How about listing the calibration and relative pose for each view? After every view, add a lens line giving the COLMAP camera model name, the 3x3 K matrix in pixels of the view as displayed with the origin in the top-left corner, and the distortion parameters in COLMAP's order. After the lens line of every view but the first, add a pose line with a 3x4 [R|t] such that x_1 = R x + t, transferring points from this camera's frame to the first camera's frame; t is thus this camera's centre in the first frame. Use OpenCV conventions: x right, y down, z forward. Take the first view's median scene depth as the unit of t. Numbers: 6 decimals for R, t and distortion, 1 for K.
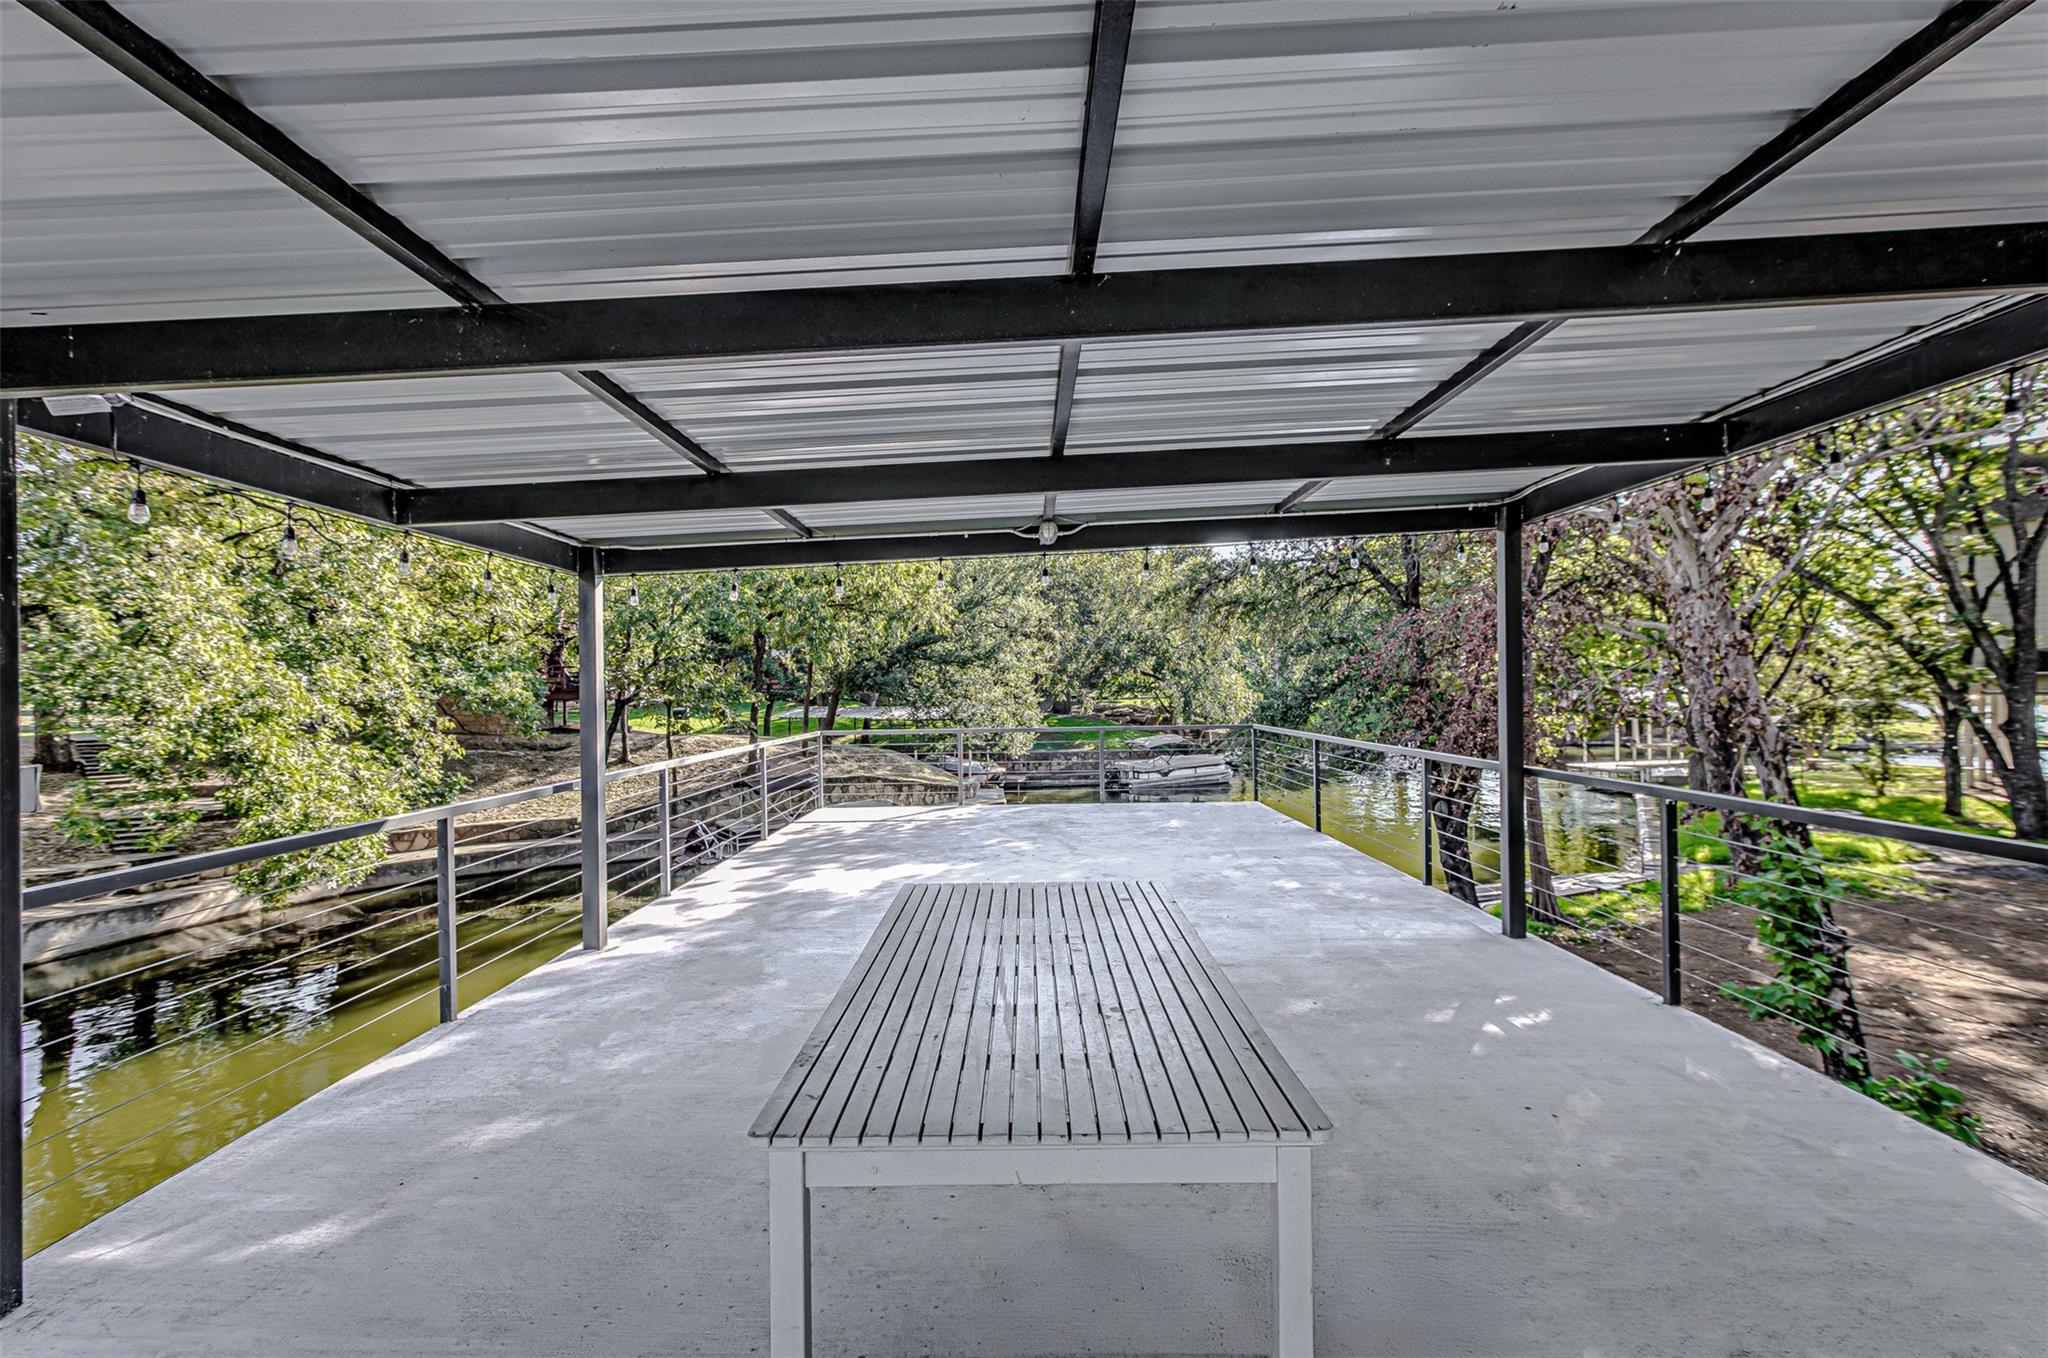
lens RADIAL K [[939.8, 0, 1022.3], [0, 939.8, 716.8], [0, 0, 1]] dist [0.001219, 0.000273]
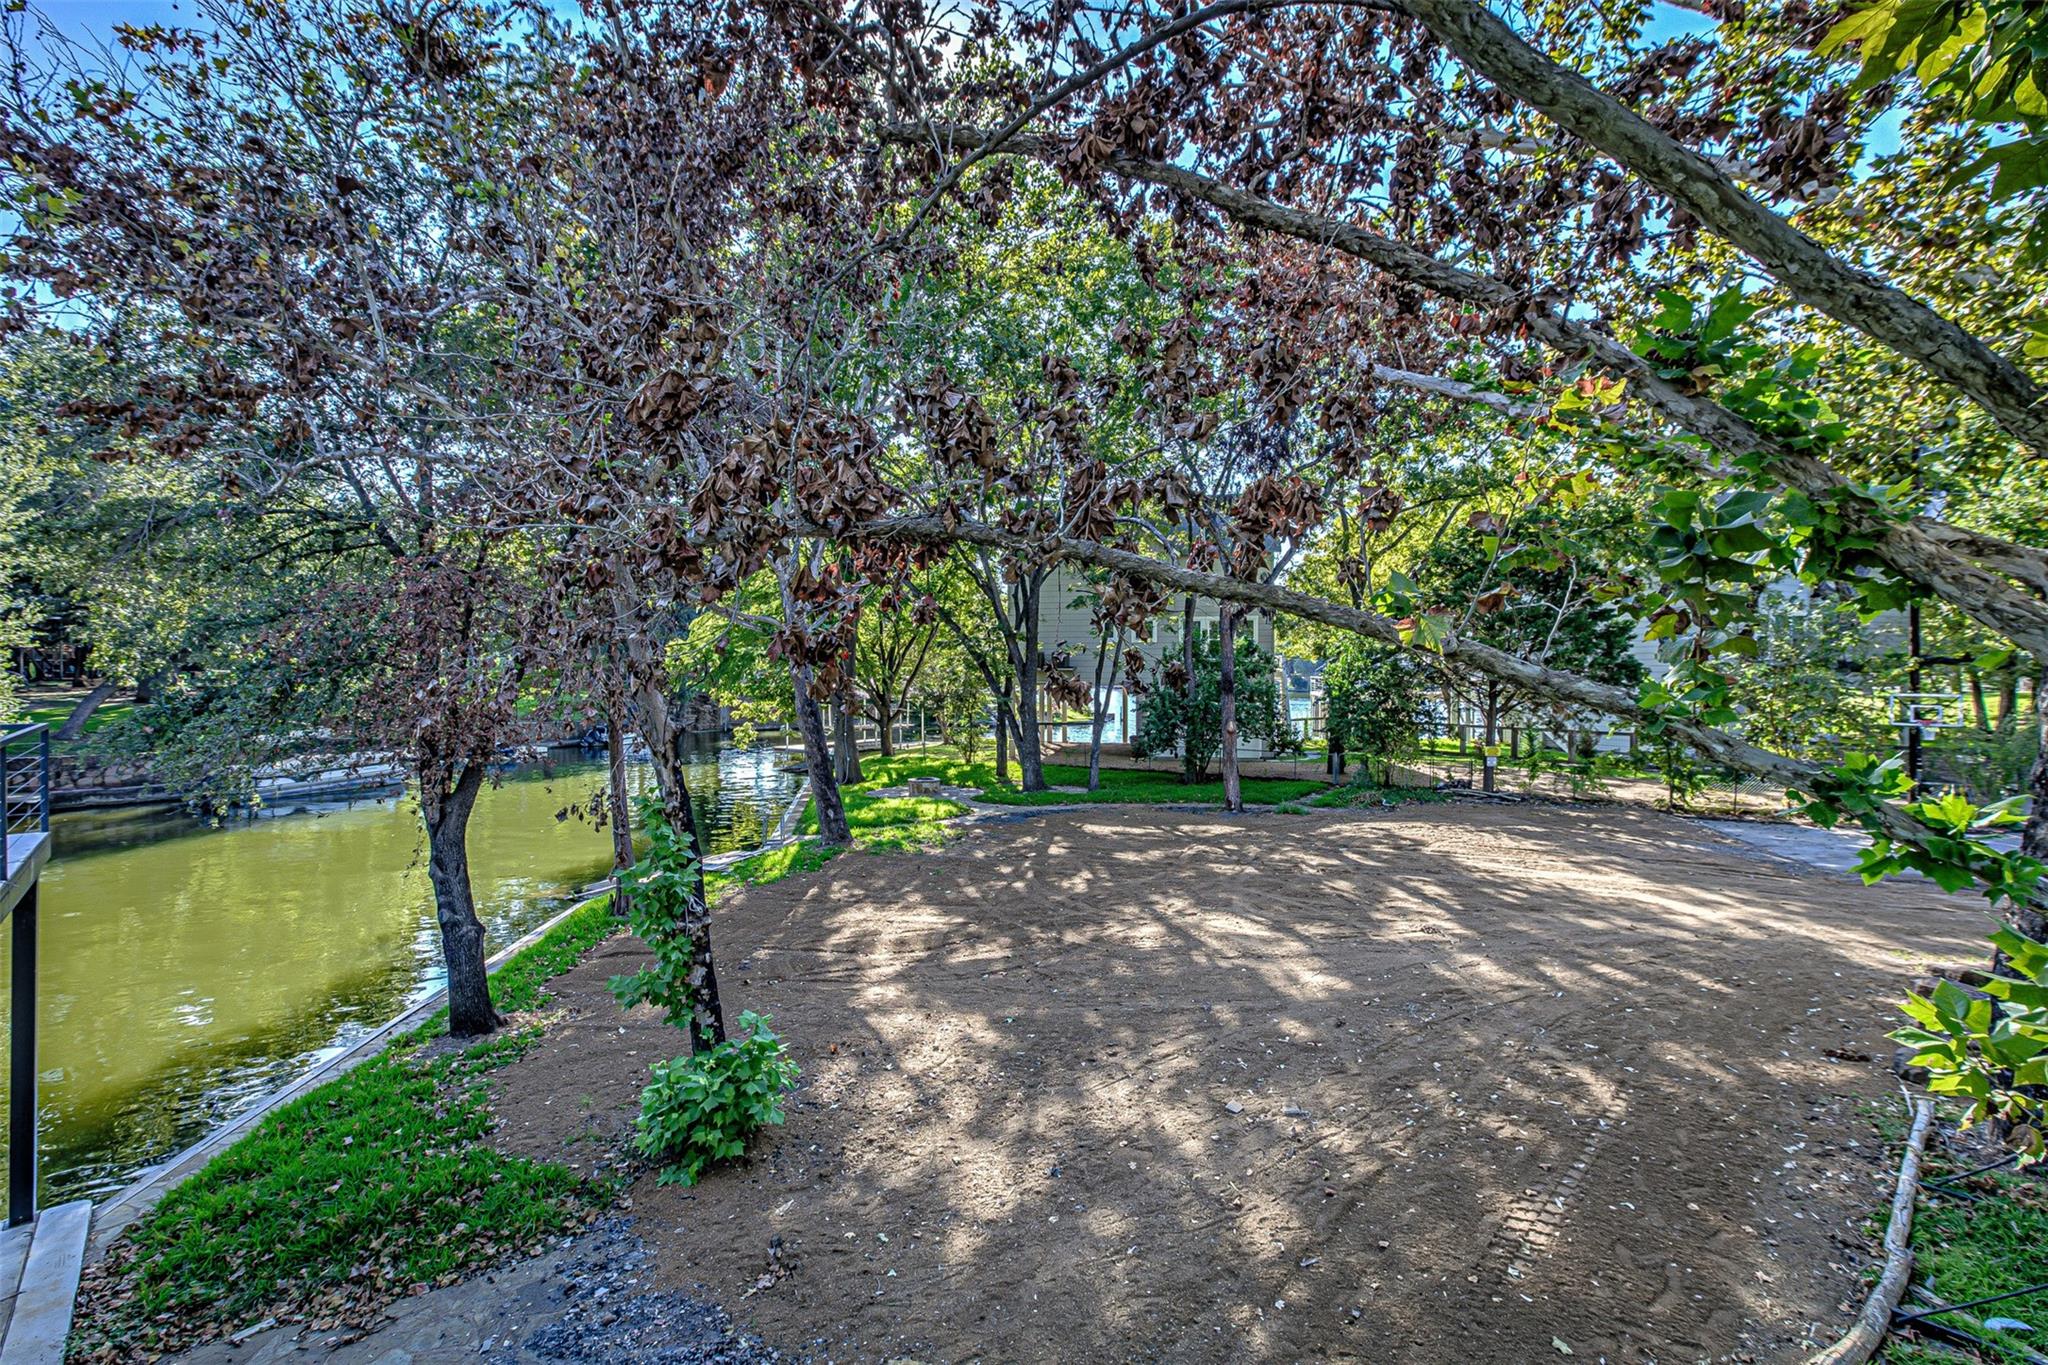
lens RADIAL K [[962.3, 0, 1020.3], [0, 962.3, 676.0], [0, 0, 1]] dist [0.003809, 0.000909]
pose [[0.760162, 0.008585, 0.649677, 0.117133], [0.008058, 0.999711, -0.022639, -0.002697], [-0.649683, 0.022444, 0.759874, -0.012885]]
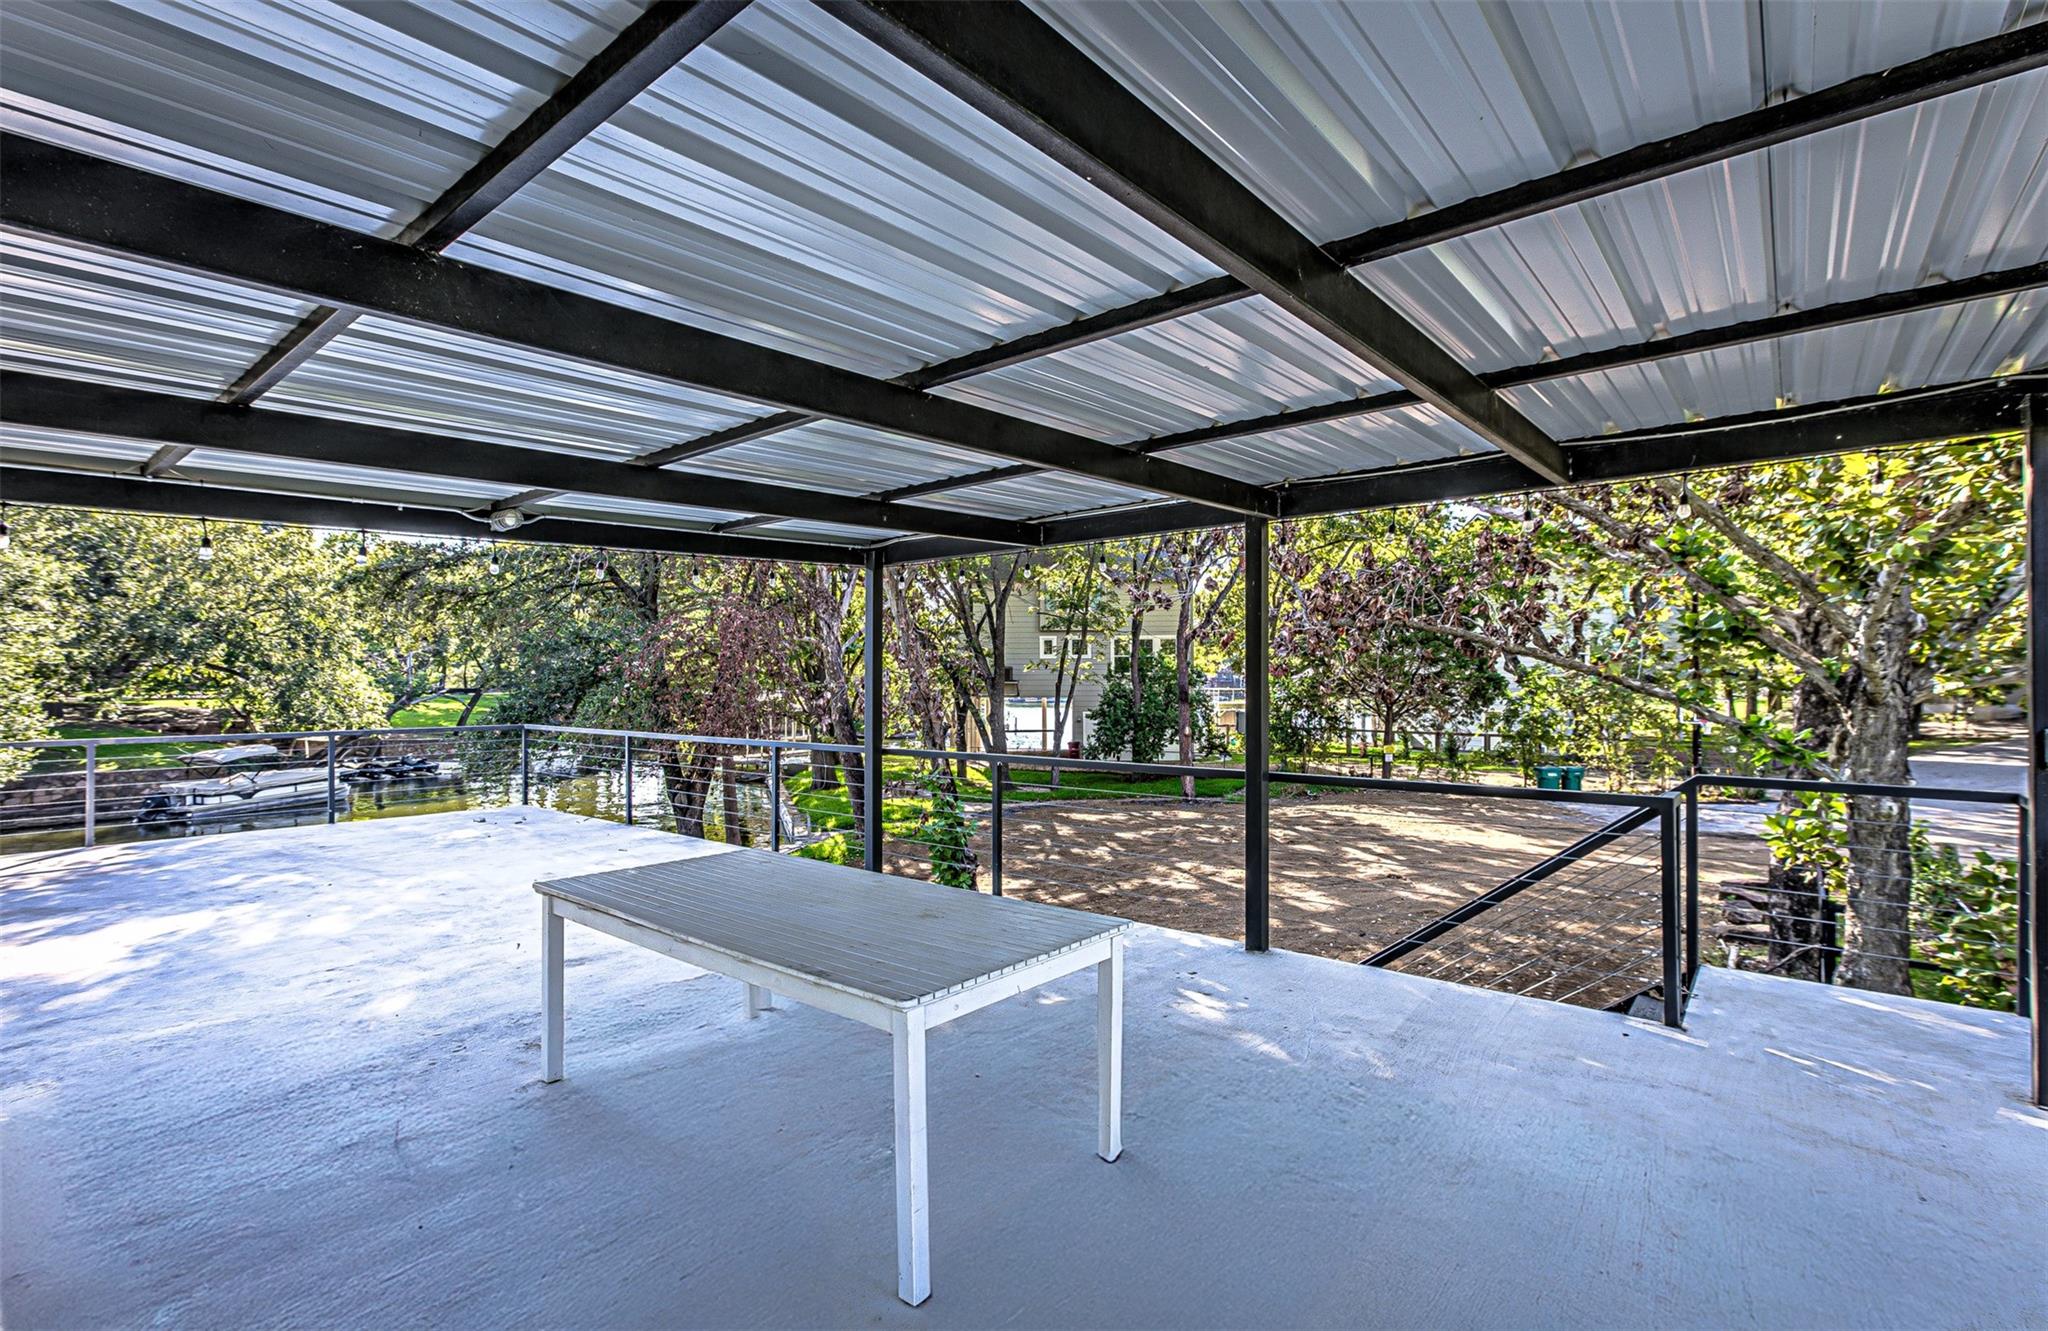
lens RADIAL K [[954.1, 0, 1013.5], [0, 954.1, 676.0], [0, 0, 1]] dist [0.015071, -0.000073]
pose [[0.651171, 0.018048, 0.758716, -0.059615], [0.014469, 0.999240, -0.036187, -0.000210], [-0.758793, 0.034542, 0.650415, -0.011196]]
